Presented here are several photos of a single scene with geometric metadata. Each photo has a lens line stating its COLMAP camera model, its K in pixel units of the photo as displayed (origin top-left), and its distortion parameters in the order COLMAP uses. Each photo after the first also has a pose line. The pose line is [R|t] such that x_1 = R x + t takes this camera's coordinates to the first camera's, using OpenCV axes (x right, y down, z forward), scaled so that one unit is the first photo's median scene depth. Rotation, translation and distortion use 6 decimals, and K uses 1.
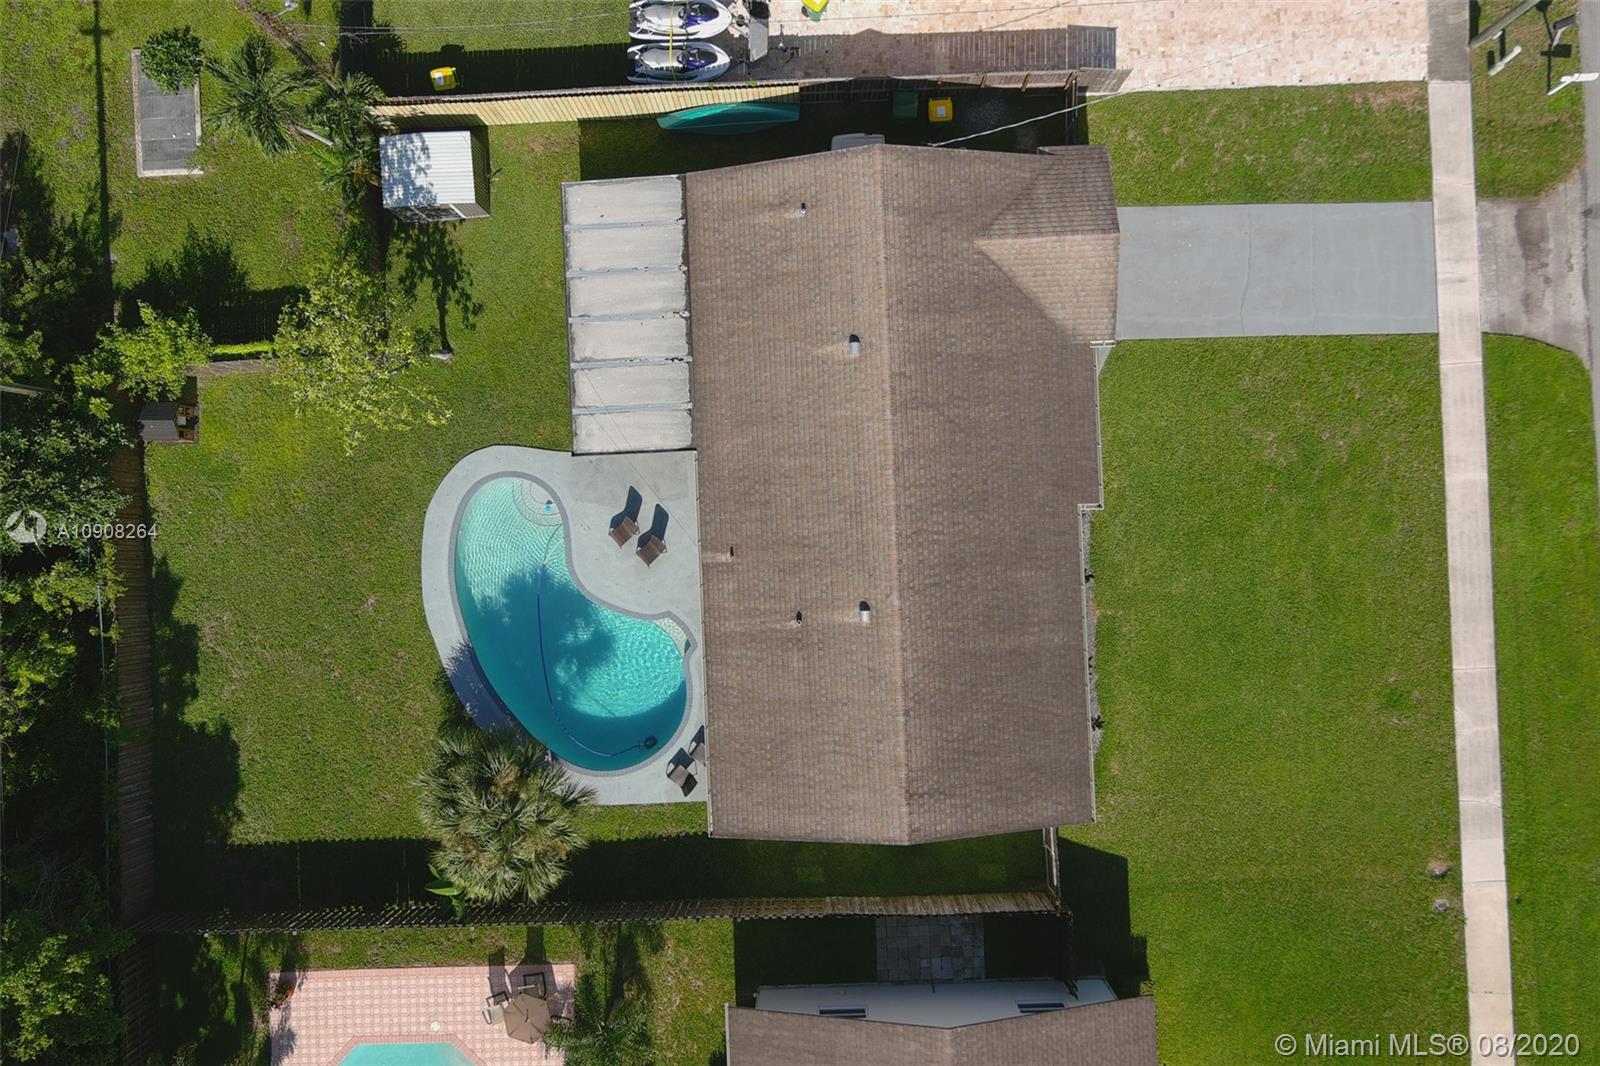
lens RADIAL K [[1298.9, 0, 806.1], [0, 1298.9, 540.6], [0, 0, 1]] dist [-0.006793, 0.001479]
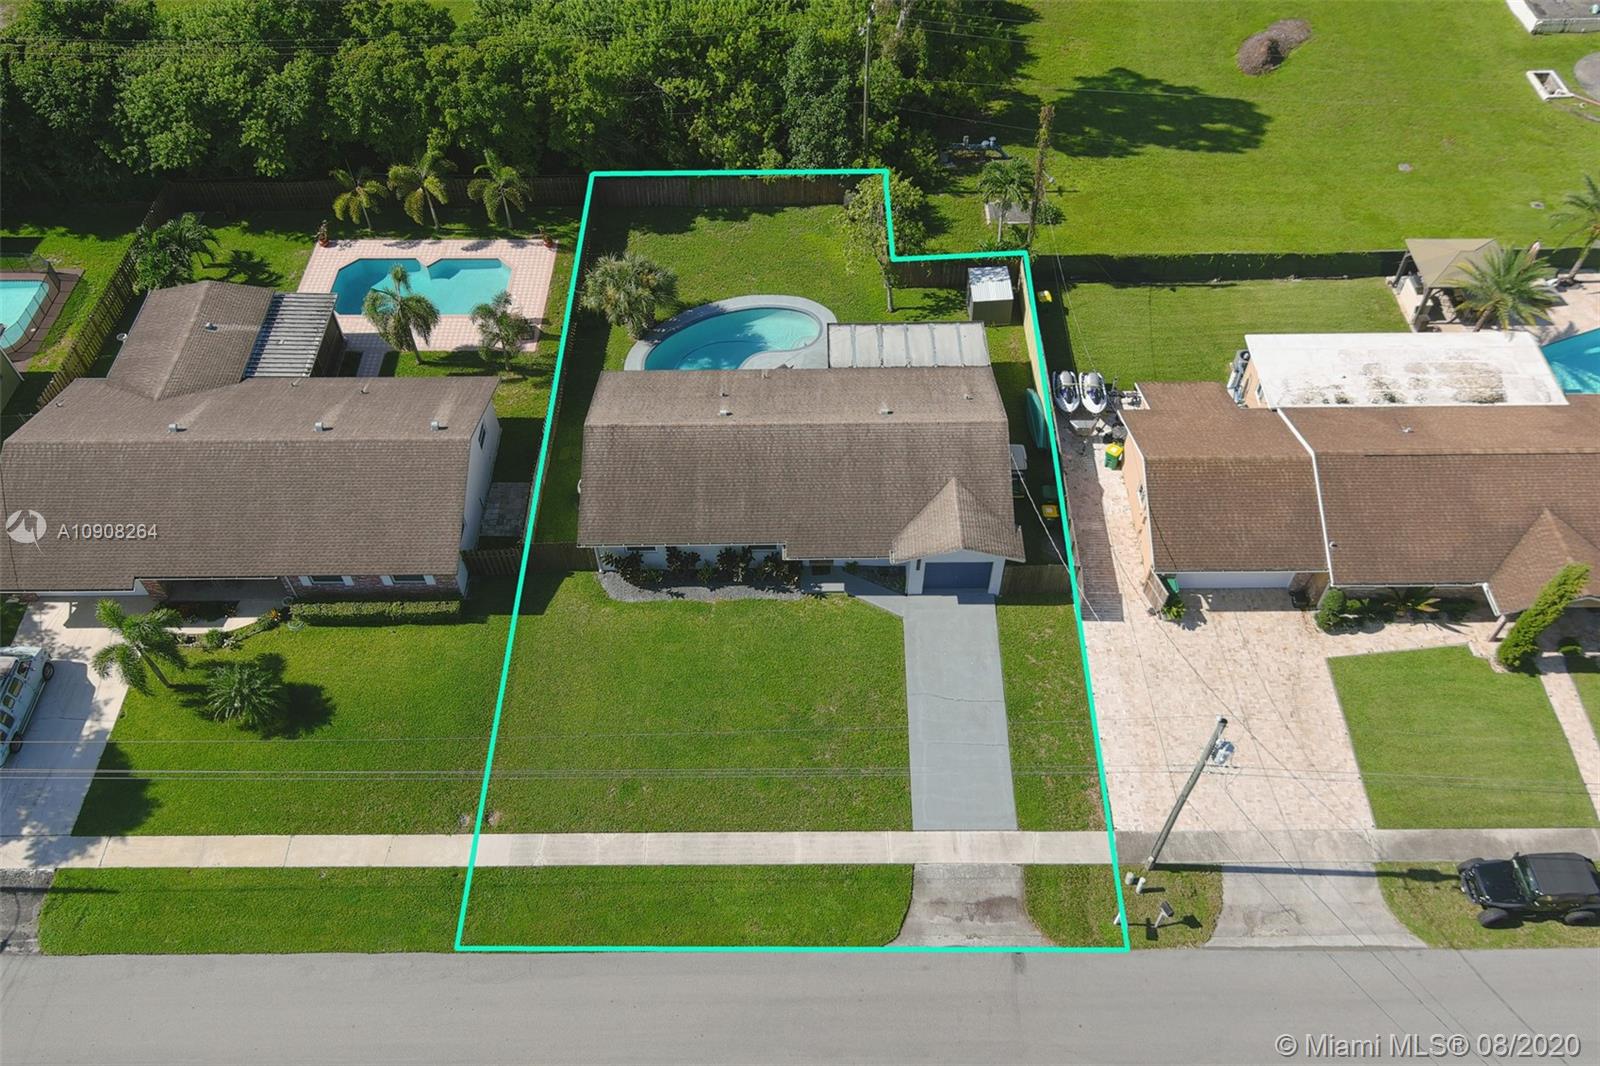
lens RADIAL K [[1298.9, 0, 806.1], [0, 1298.9, 540.6], [0, 0, 1]] dist [-0.006793, 0.001479]
pose [[-0.036888, 0.772163, -0.634352, 1.079425], [-0.999084, -0.014720, 0.040179, -0.103427], [0.021687, 0.635253, 0.771999, -0.158747]]
